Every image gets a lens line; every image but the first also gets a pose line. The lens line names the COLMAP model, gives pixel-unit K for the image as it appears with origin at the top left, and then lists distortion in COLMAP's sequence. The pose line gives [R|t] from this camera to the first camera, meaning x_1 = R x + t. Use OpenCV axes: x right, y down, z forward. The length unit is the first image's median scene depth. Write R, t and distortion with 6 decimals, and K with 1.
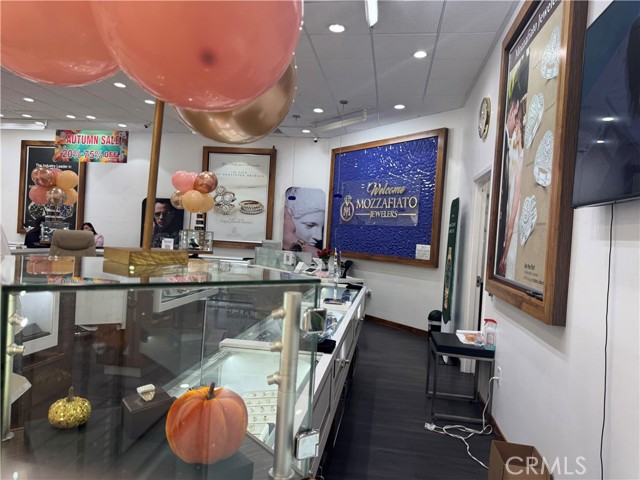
lens RADIAL K [[448.5, 0, 318.3], [0, 448.5, 241.2], [0, 0, 1]] dist [0.121820, -0.203669]
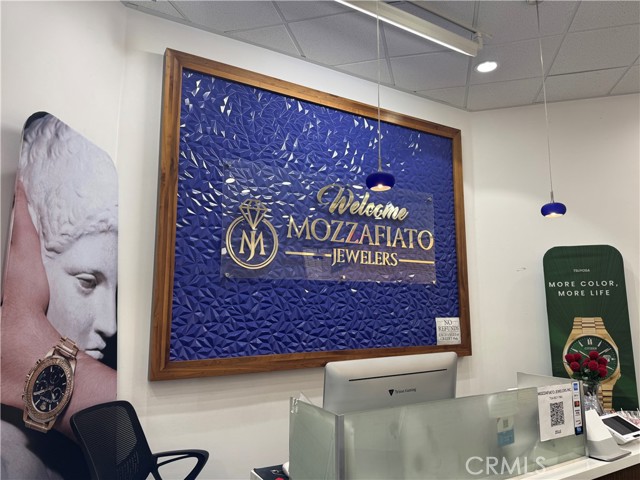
lens RADIAL K [[448.5, 0, 318.3], [0, 448.5, 241.2], [0, 0, 1]] dist [0.121820, -0.203669]
pose [[0.101160, 0.083847, 0.991331, -0.277940], [0.026444, 0.995863, -0.086929, -0.033294], [-0.994519, 0.035009, 0.098524, 0.871944]]
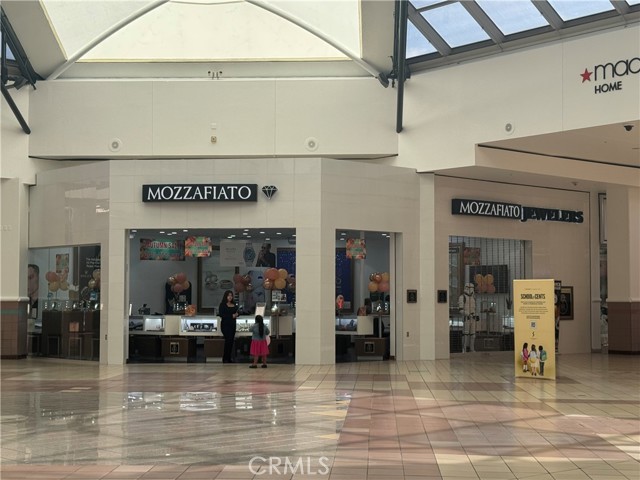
lens RADIAL K [[1080.1, 0, 320.0], [0, 1080.1, 240.0], [0, 0, 1]] dist [0.014502, 0.145538]
pose [[0.630120, -0.016324, 0.776327, -2.957111], [0.049553, 0.998586, -0.019223, -0.148492], [-0.774915, 0.050583, 0.630038, -1.650459]]
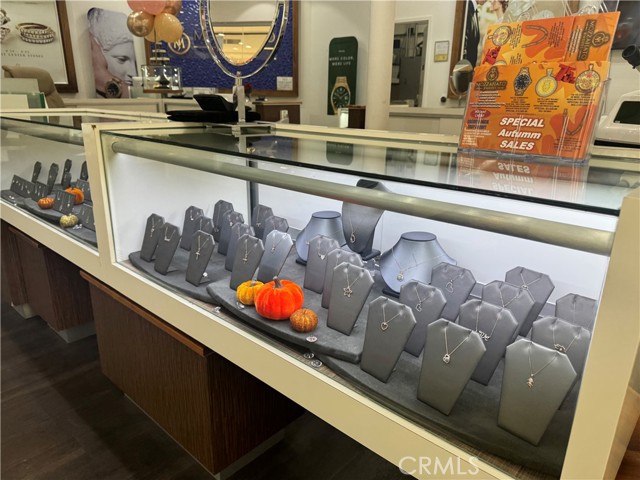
lens RADIAL K [[459.8, 0, 323.2], [0, 459.8, 241.5], [0, 0, 1]] dist [0.006386, -0.008564]
pose [[0.544115, -0.308561, 0.780211, -0.623126], [0.032370, 0.936946, 0.347972, -0.003319], [-0.838386, -0.164081, 0.519795, 0.171788]]
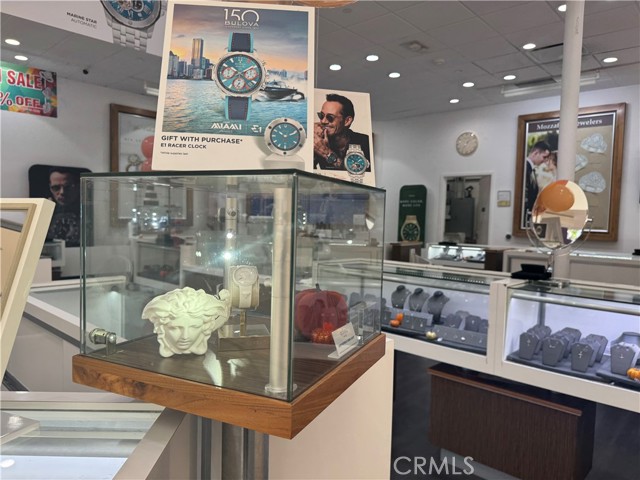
lens RADIAL K [[458.2, 0, 320.0], [0, 458.2, 240.0], [0, 0, 1]] dist [0.055035, -0.083376]
pose [[0.552826, -0.091502, 0.828258, -0.807729], [0.021241, 0.995177, 0.095765, -0.040904], [-0.833026, -0.035348, 0.552103, 0.247868]]
